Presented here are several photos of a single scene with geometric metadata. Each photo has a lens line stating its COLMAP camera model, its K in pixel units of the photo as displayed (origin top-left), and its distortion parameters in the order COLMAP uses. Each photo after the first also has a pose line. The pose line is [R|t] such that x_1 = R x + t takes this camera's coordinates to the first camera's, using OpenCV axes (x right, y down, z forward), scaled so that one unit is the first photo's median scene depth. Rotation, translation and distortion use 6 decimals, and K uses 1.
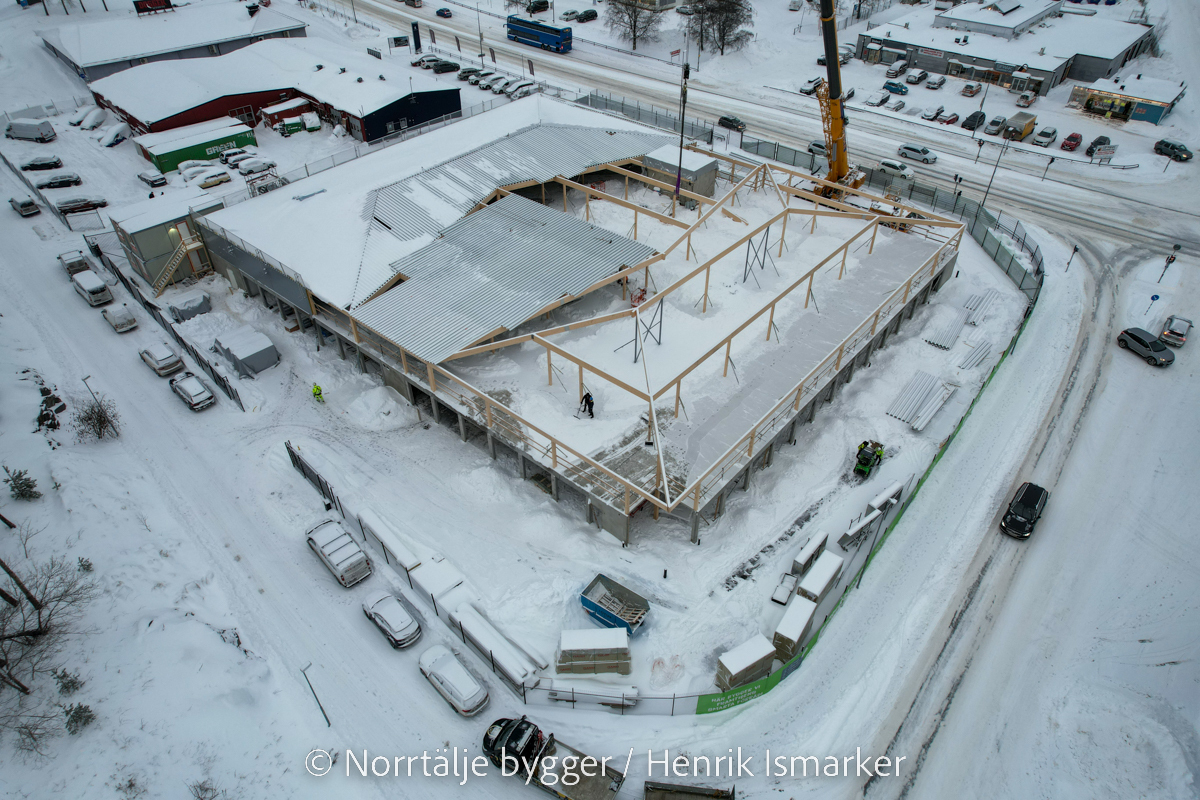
lens RADIAL K [[758.9, 0, 607.9], [0, 758.9, 401.5], [0, 0, 1]] dist [-0.068040, 0.061155]
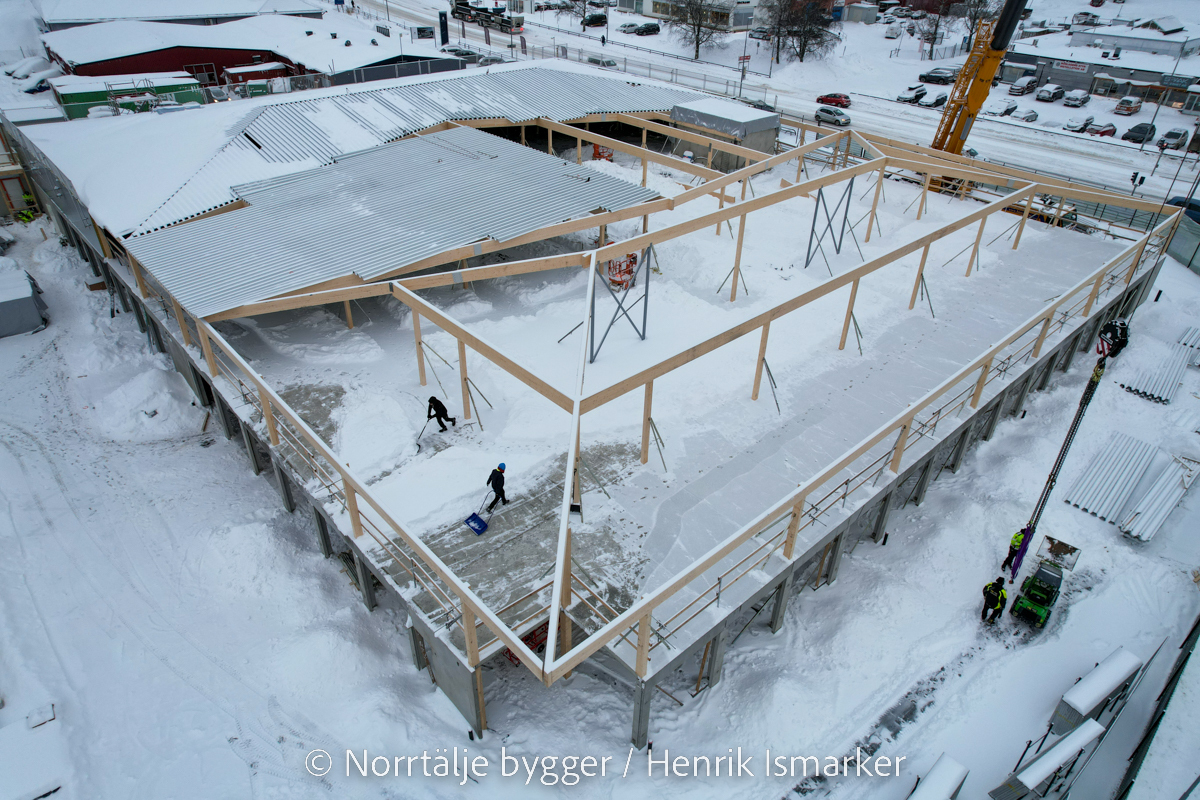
lens RADIAL K [[758.9, 0, 606.1], [0, 758.9, 407.2], [0, 0, 1]] dist [-0.068040, 0.061155]
pose [[0.992398, 0.088180, -0.085851, 0.095303], [-0.096847, 0.989990, -0.102665, 0.034767], [0.075938, 0.110199, 0.991004, 0.461851]]
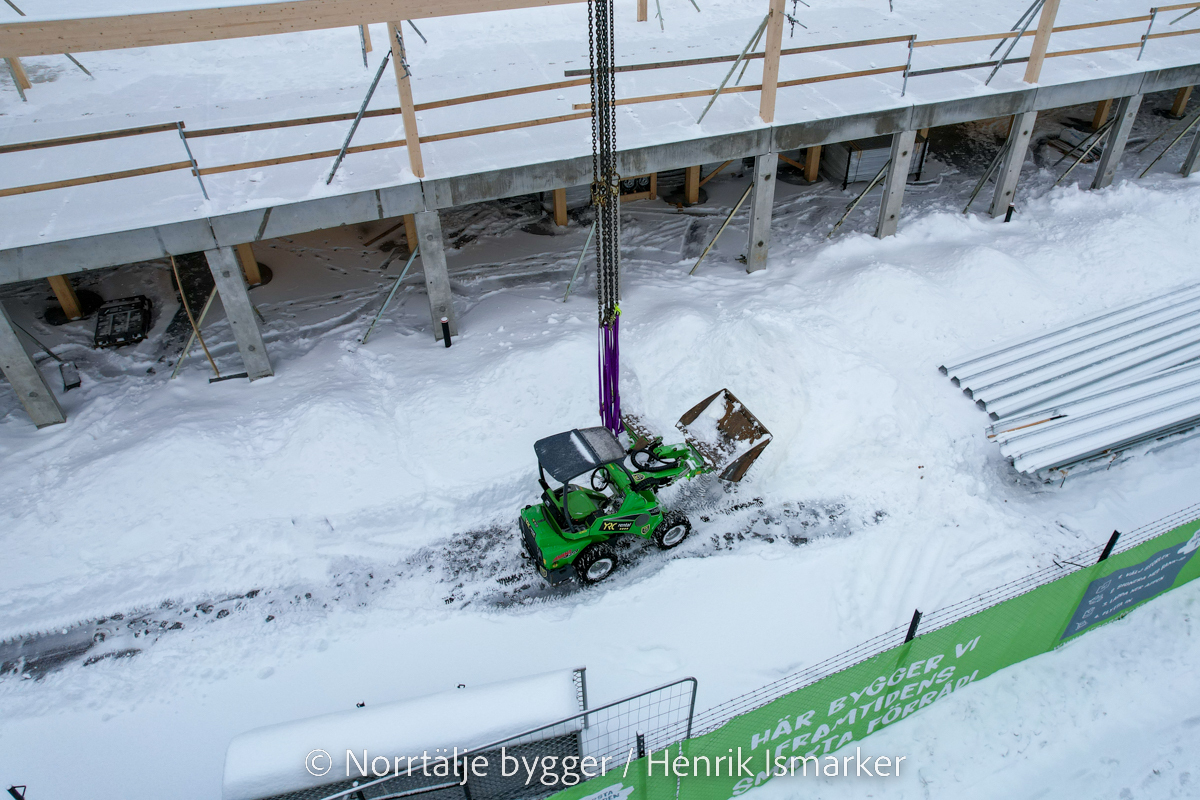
lens RADIAL K [[855.5, 0, 679.1], [0, 855.5, 352.0], [0, 0, 1]] dist [-0.076600, 0.071220]
pose [[0.896914, 0.294084, -0.330241, 0.381522], [-0.306176, 0.951839, 0.016071, 0.030933], [0.319063, 0.086698, 0.943760, 0.732120]]
